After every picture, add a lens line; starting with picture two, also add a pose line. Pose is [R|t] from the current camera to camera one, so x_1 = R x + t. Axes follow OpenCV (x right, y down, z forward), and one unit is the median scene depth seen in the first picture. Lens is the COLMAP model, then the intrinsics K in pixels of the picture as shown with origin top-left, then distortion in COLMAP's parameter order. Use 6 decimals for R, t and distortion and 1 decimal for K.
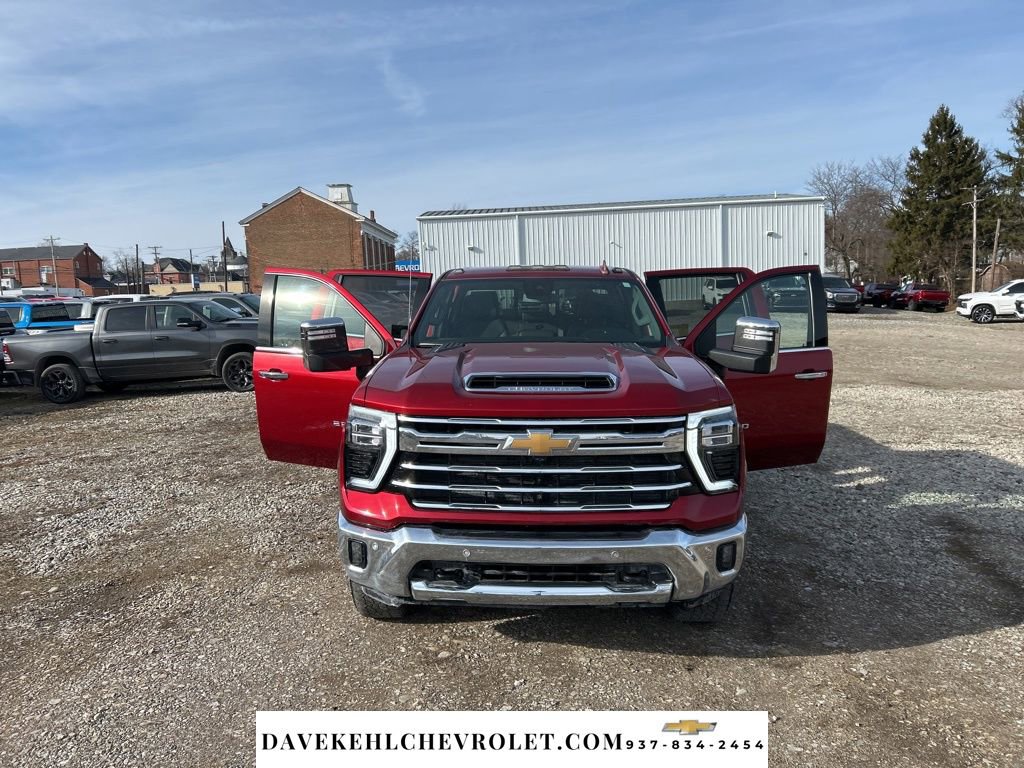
lens RADIAL K [[774.1, 0, 498.0], [0, 774.1, 354.0], [0, 0, 1]] dist [0.041703, -0.043145]
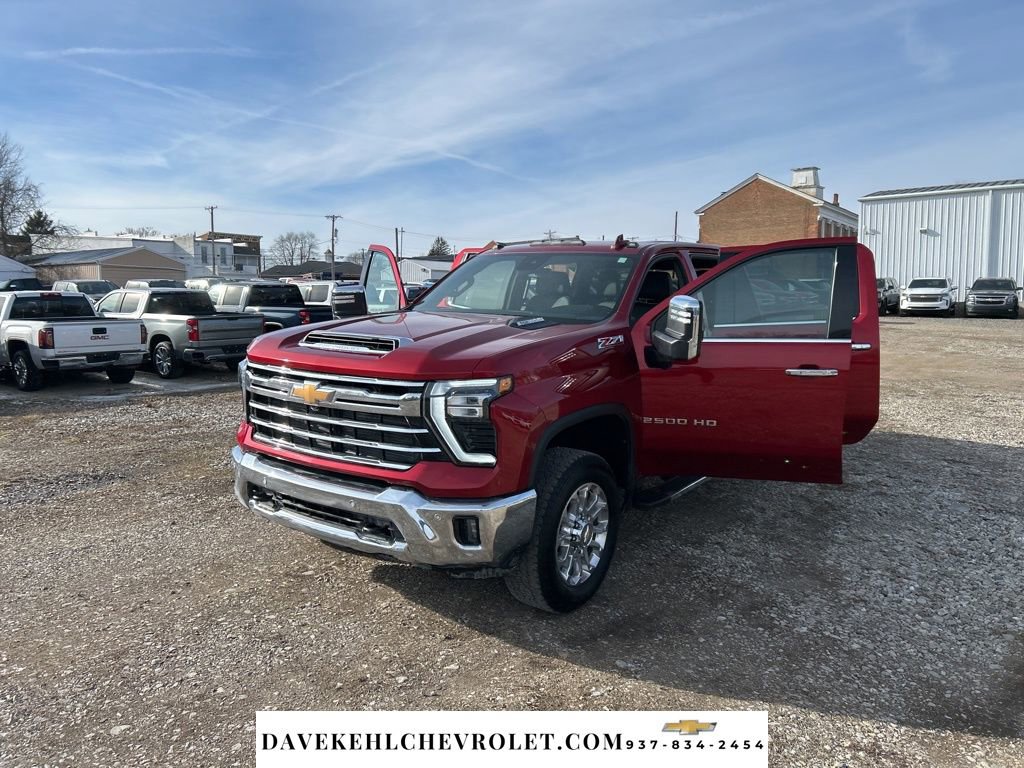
lens RADIAL K [[774.1, 0, 498.0], [0, 774.1, 354.0], [0, 0, 1]] dist [0.041703, -0.043145]
pose [[0.823075, 0.072031, -0.563346, 0.780237], [-0.064508, 0.997362, 0.033277, 0.002981], [0.564257, 0.008951, 0.825551, 0.193117]]
